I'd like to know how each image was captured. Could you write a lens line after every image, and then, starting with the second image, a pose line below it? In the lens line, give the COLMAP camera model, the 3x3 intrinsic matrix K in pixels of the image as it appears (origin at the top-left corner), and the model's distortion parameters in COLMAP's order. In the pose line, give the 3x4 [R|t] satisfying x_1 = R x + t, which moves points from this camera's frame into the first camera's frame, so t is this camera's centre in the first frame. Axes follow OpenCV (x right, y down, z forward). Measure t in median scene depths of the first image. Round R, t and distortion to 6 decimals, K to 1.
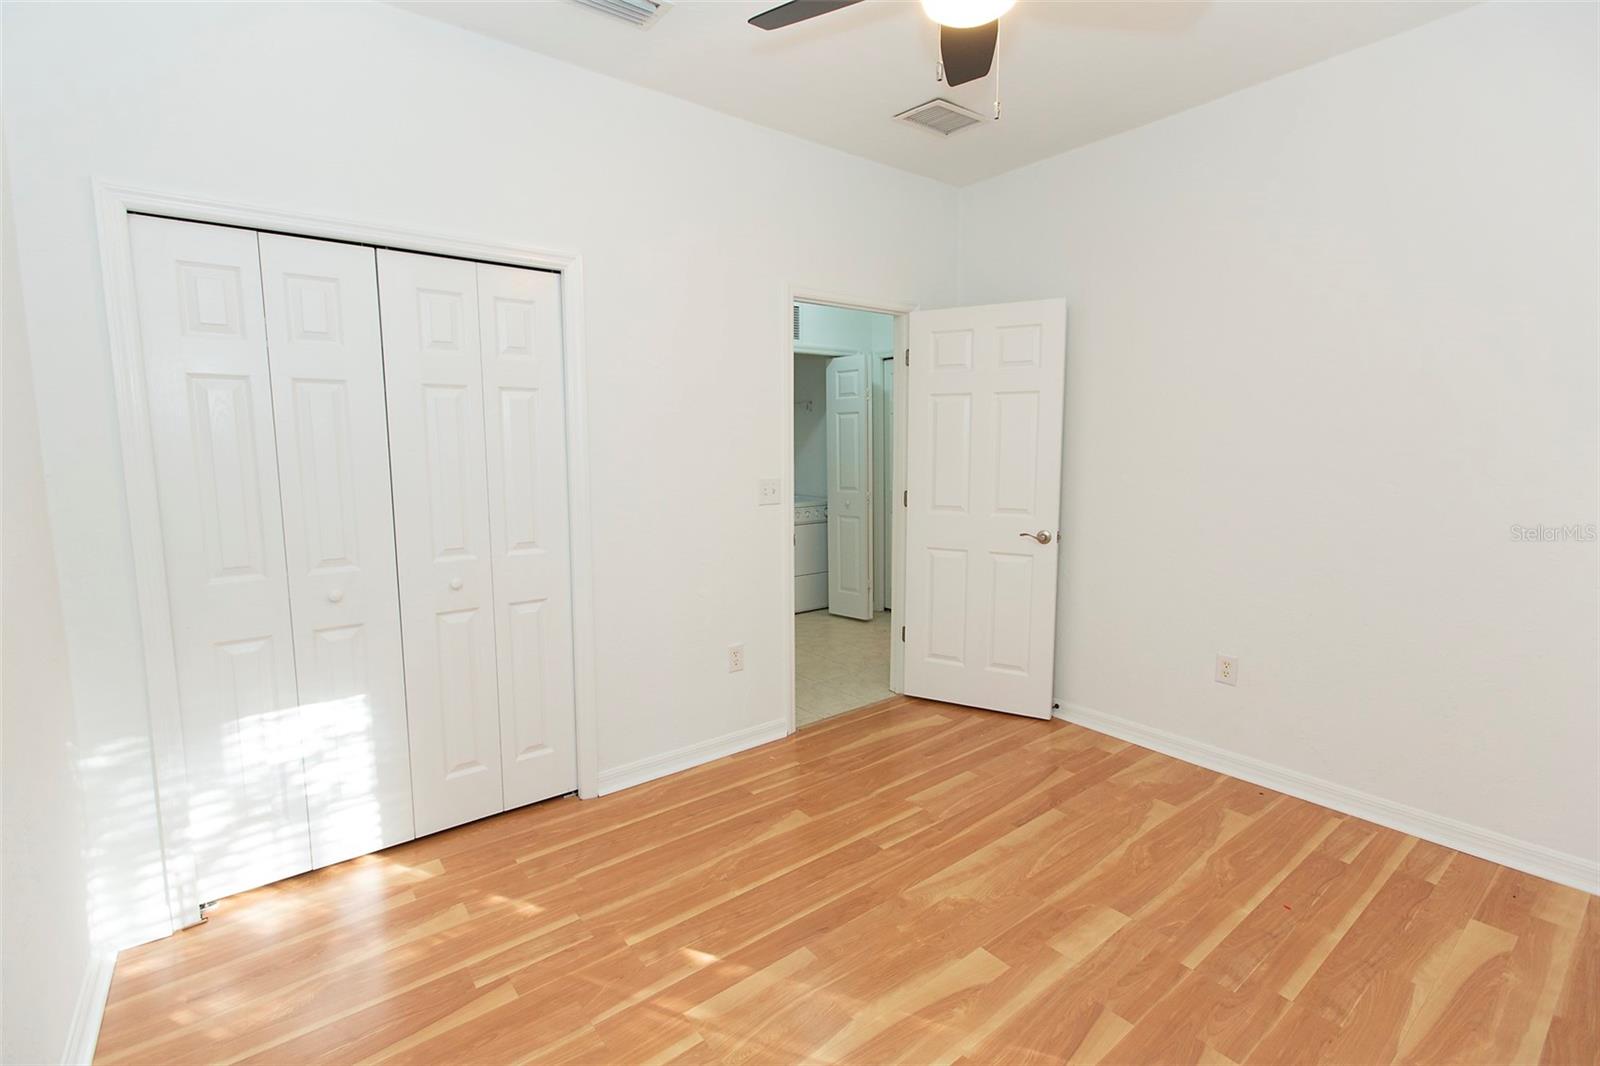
lens RADIAL K [[719.5, 0, 789.5], [0, 719.5, 522.8], [0, 0, 1]] dist [-0.000457, -0.000544]
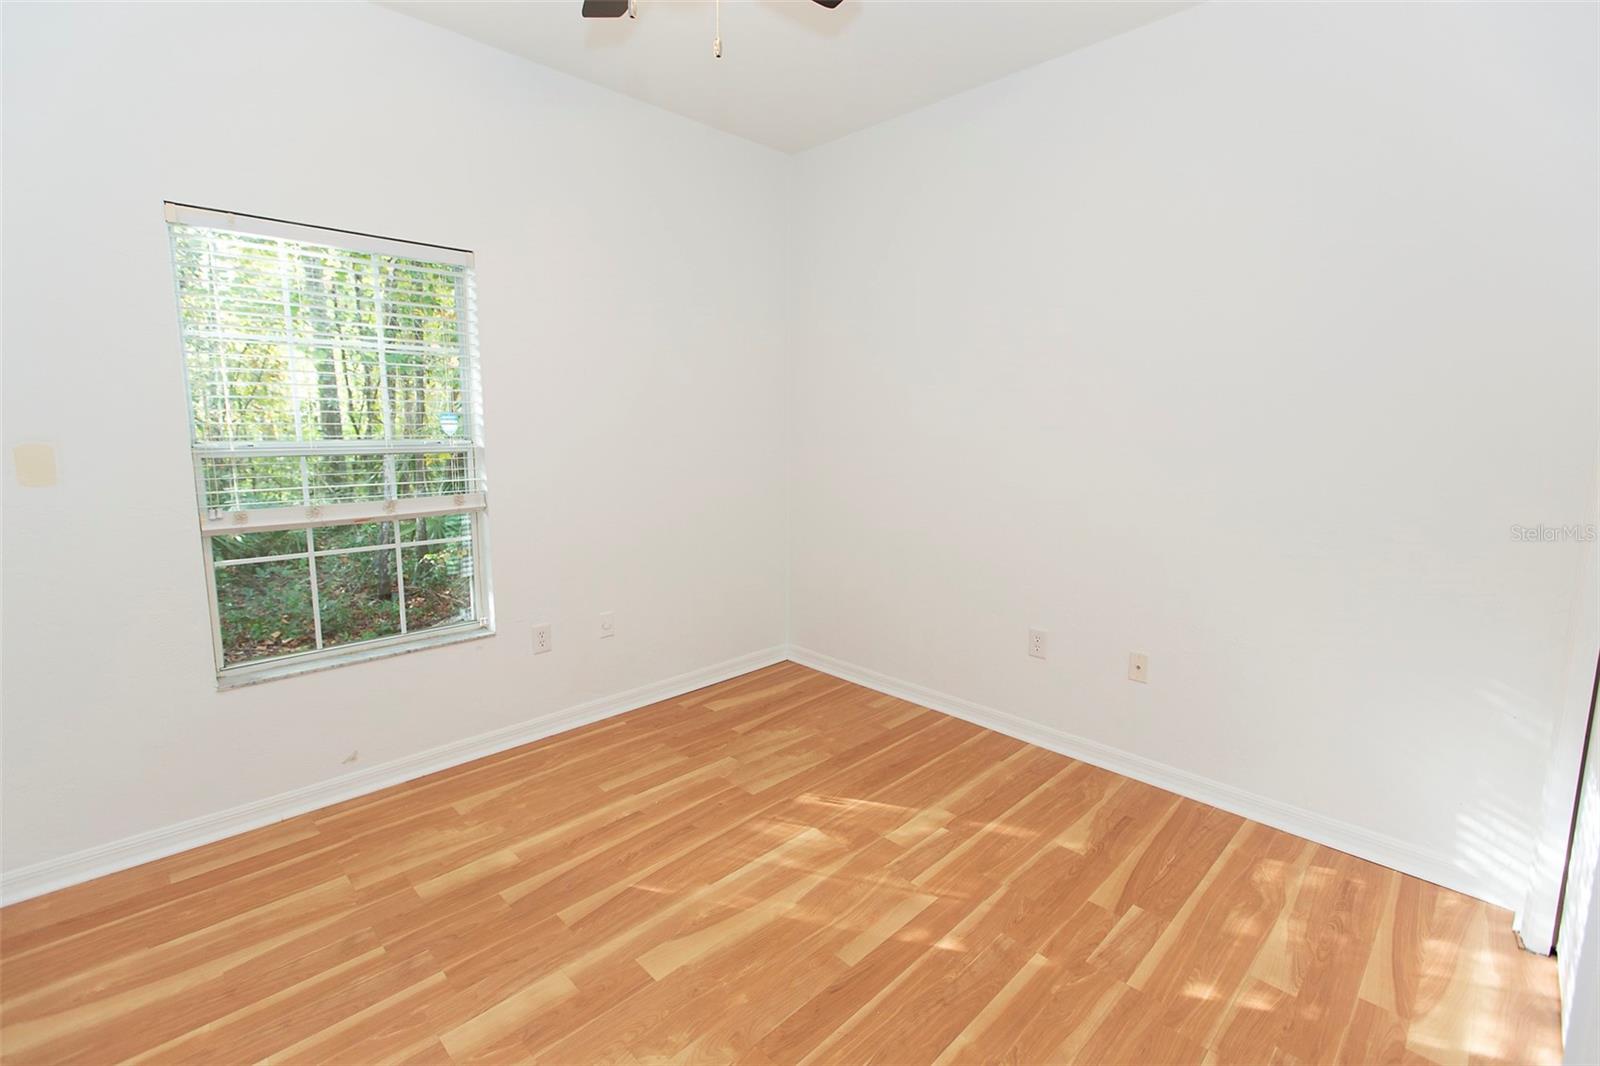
lens RADIAL K [[719.5, 0, 789.5], [0, 719.5, 522.8], [0, 0, 1]] dist [-0.000457, -0.000544]
pose [[-0.993097, 0.021221, -0.115364, 0.164060], [-0.007981, 0.968996, 0.246948, -0.153637], [0.117027, 0.246164, -0.962137, 1.473246]]
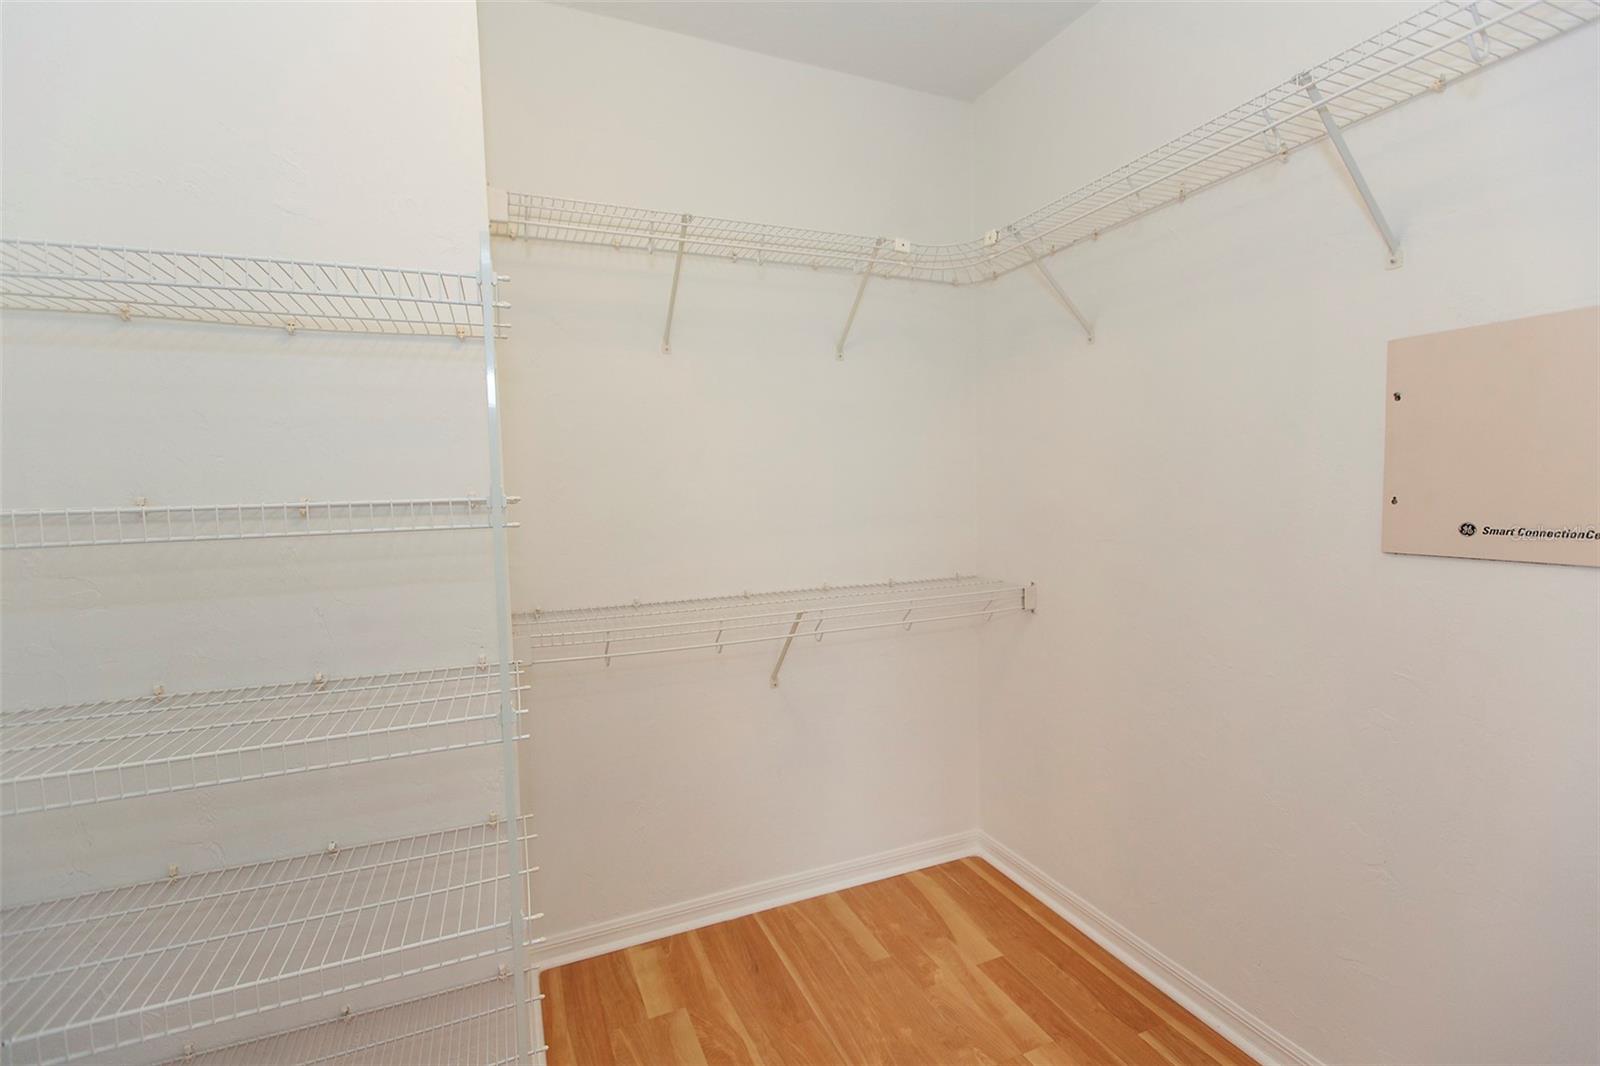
lens RADIAL K [[719.5, 0, 789.5], [0, 719.5, 522.8], [0, 0, 1]] dist [-0.000457, -0.000544]
pose [[-0.263365, 0.045878, -0.963605, 1.078199], [-0.100035, 0.992185, 0.074579, -0.096724], [0.959496, 0.116036, -0.256717, 0.930129]]
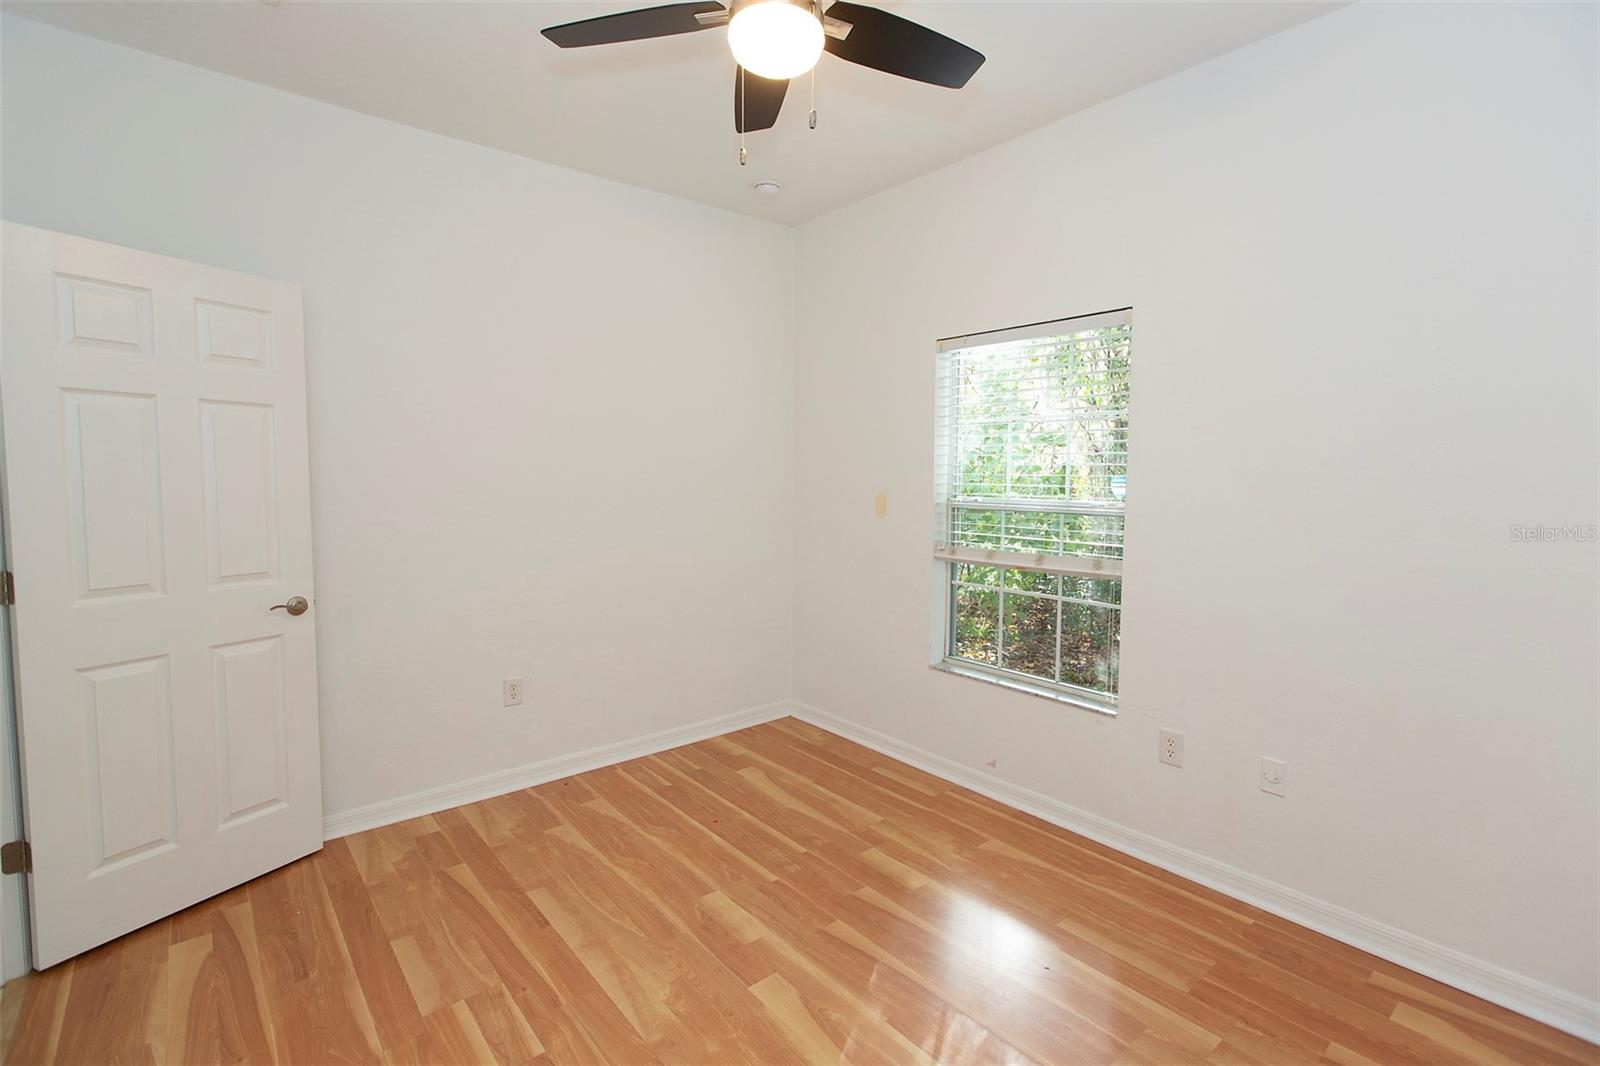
lens RADIAL K [[729.8, 0, 795.7], [0, 729.8, 519.3], [0, 0, 1]] dist [-0.000292, -0.000629]
pose [[-0.037337, -0.055039, 0.997786, -0.592579], [0.106164, 0.992613, 0.058726, -0.084306], [-0.993647, 0.108121, -0.031218, 0.760621]]
